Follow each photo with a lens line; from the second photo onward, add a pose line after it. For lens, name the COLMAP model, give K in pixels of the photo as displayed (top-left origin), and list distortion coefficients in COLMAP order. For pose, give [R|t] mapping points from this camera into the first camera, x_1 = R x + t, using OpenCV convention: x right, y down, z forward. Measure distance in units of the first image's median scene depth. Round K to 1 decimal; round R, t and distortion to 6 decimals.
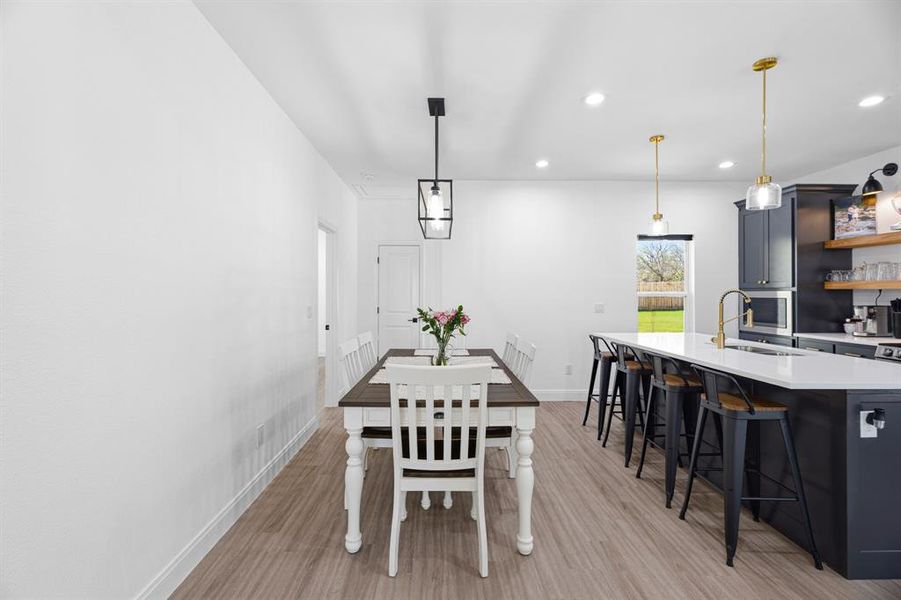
lens RADIAL K [[414.6, 0, 449.6], [0, 414.6, 292.1], [0, 0, 1]] dist [0.012707, -0.003780]
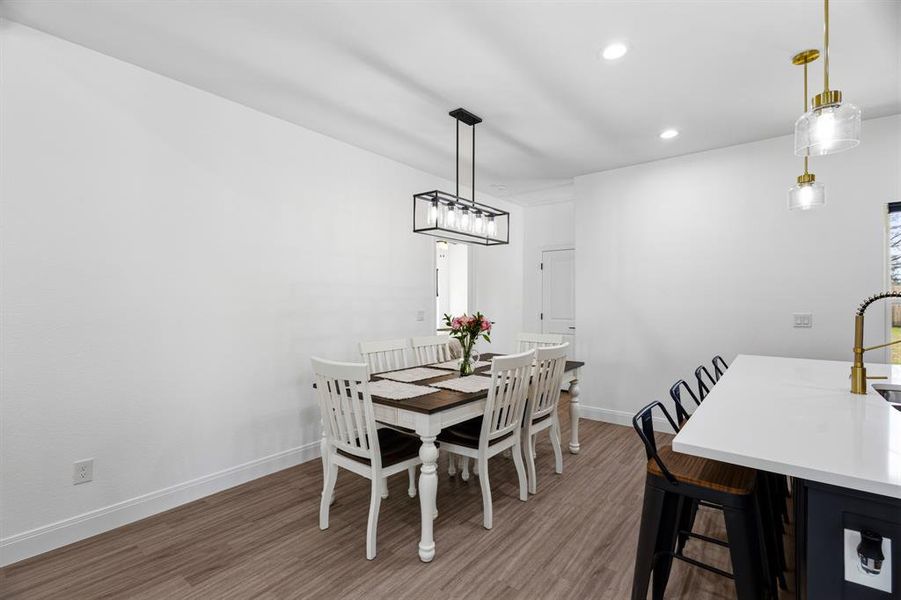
lens RADIAL K [[414.6, 0, 450.5], [0, 414.6, 300.6], [0, 0, 1]] dist [0.012707, -0.003780]
pose [[0.770576, 0.001210, -0.637347, 0.491551], [0.002925, 0.999981, 0.005435, 0.000553], [0.637341, -0.006052, 0.770558, 0.155798]]
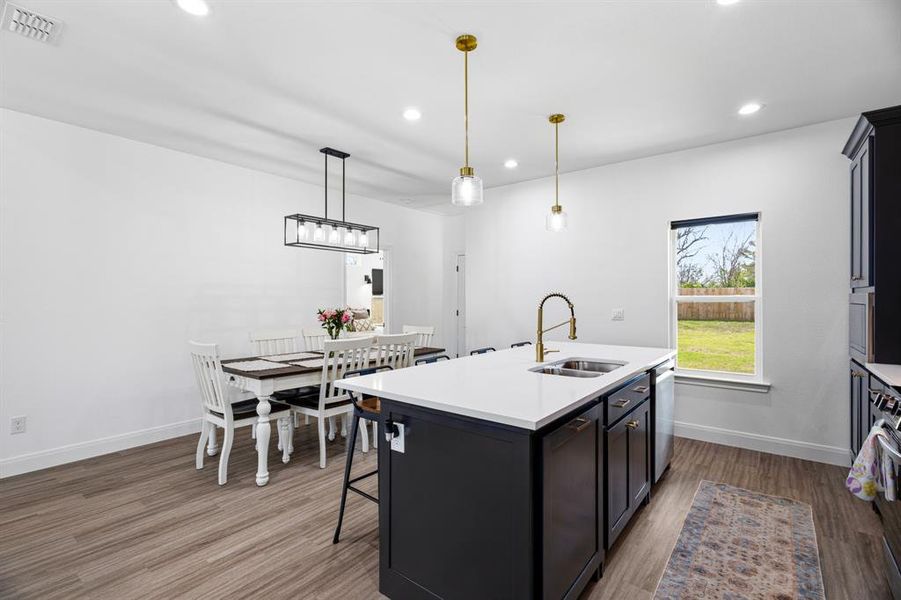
lens RADIAL K [[414.6, 0, 442.7], [0, 414.6, 300.5], [0, 0, 1]] dist [0.012707, -0.003780]
pose [[0.770017, 0.002567, -0.638018, 0.873926], [0.002630, 0.999971, 0.007197, 0.002369], [0.638018, -0.007220, 0.769988, 0.184331]]
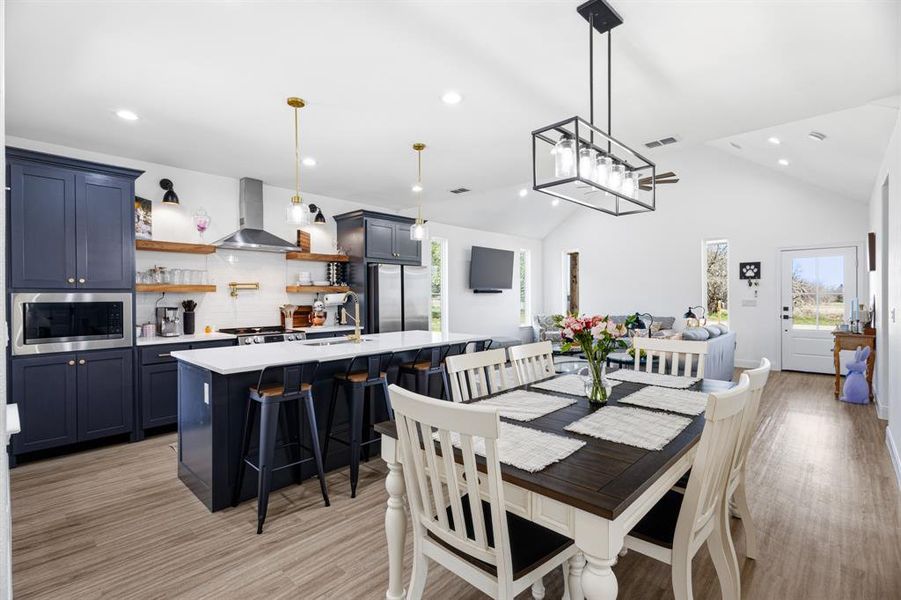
lens RADIAL K [[414.6, 0, 447.8], [0, 414.6, 298.9], [0, 0, 1]] dist [0.012707, -0.003780]
pose [[-0.712849, 0.000145, 0.701317, -0.274825], [0.003529, 0.999988, 0.003381, 0.010121], [-0.701308, 0.004885, -0.712841, 1.383171]]
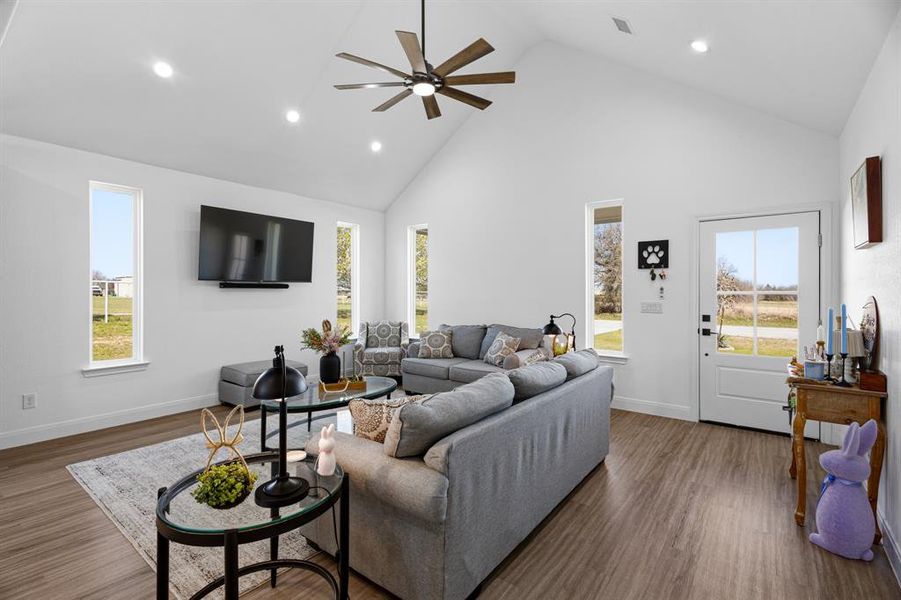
lens RADIAL K [[414.6, 0, 448.9], [0, 414.6, 293.7], [0, 0, 1]] dist [0.012707, -0.003780]
pose [[-0.780460, -0.002321, 0.625201, -0.200069], [-0.002950, 0.999996, 0.000029, 0.002430], [-0.625198, -0.001822, -0.780464, 0.272527]]
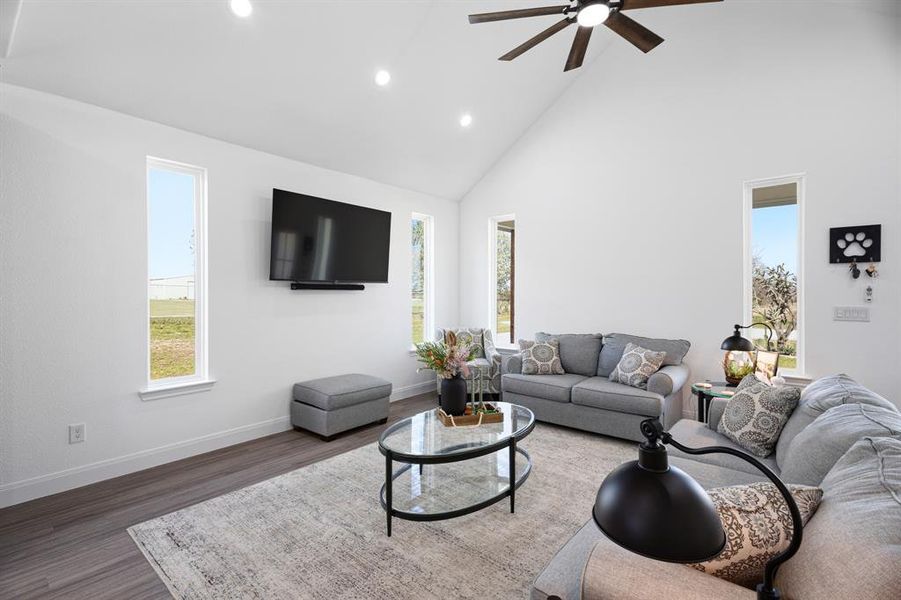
lens RADIAL K [[414.6, 0, 446.6], [0, 414.6, 297.0], [0, 0, 1]] dist [0.012707, -0.003780]
pose [[-0.750950, -0.003210, 0.660351, 0.156095], [-0.001415, 0.999994, 0.003252, 0.001692], [-0.660358, 0.001508, -0.750950, 0.250601]]
